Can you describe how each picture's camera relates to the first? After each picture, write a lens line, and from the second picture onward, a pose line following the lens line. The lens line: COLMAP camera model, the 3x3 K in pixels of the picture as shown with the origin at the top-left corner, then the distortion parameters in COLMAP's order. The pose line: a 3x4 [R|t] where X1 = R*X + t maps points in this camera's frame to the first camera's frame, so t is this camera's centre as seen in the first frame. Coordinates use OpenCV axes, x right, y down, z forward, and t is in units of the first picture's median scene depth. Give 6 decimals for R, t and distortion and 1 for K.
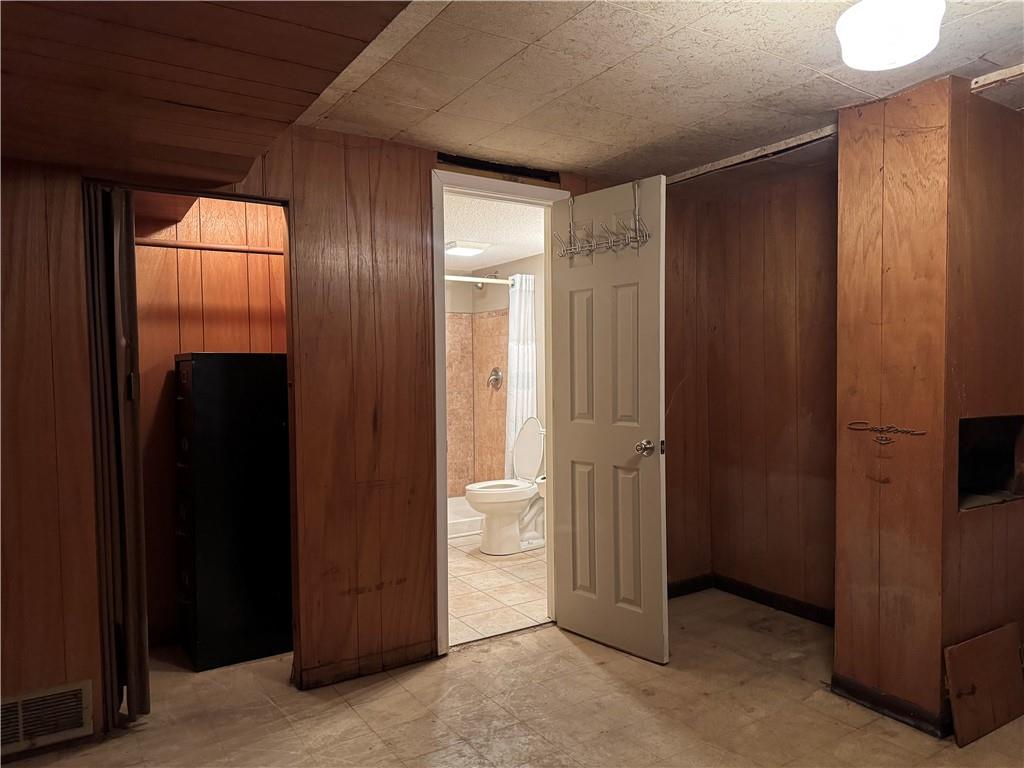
lens RADIAL K [[721.0, 0, 512.3], [0, 721.0, 387.6], [0, 0, 1]] dist [0.086653, -0.094449]
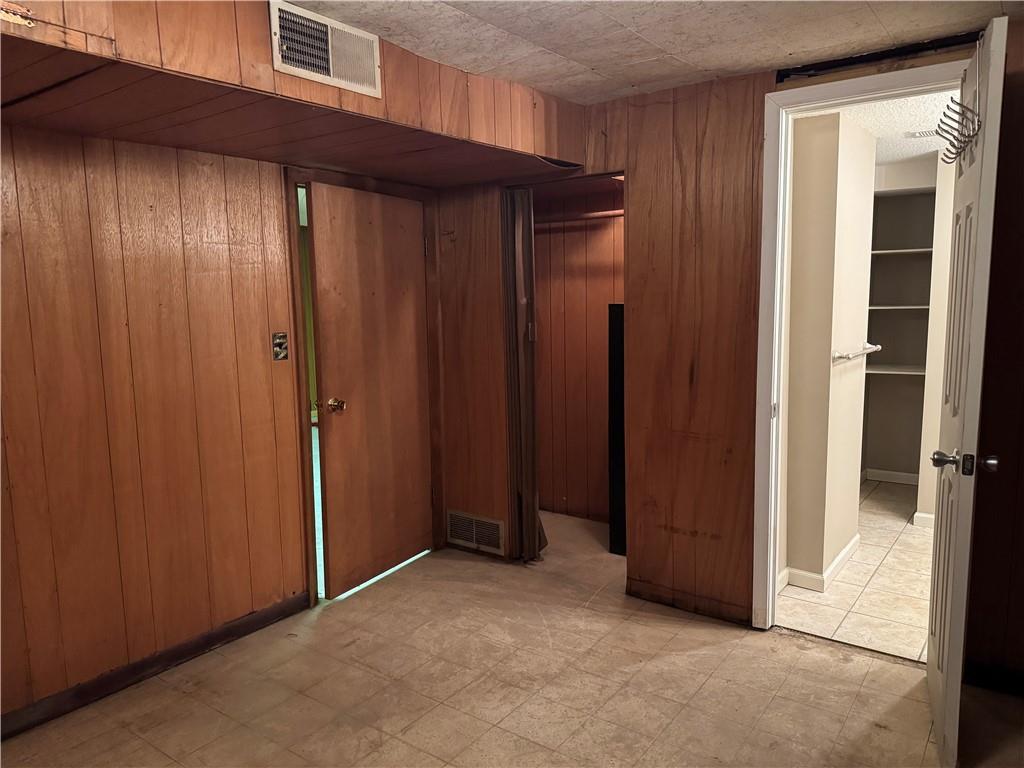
lens RADIAL K [[721.0, 0, 512.3], [0, 721.0, 387.6], [0, 0, 1]] dist [0.086653, -0.094449]
pose [[0.383675, 0.132122, -0.913968, 0.644011], [-0.014128, 0.990436, 0.137246, -0.070472], [0.923360, -0.039745, 0.381873, 0.381248]]
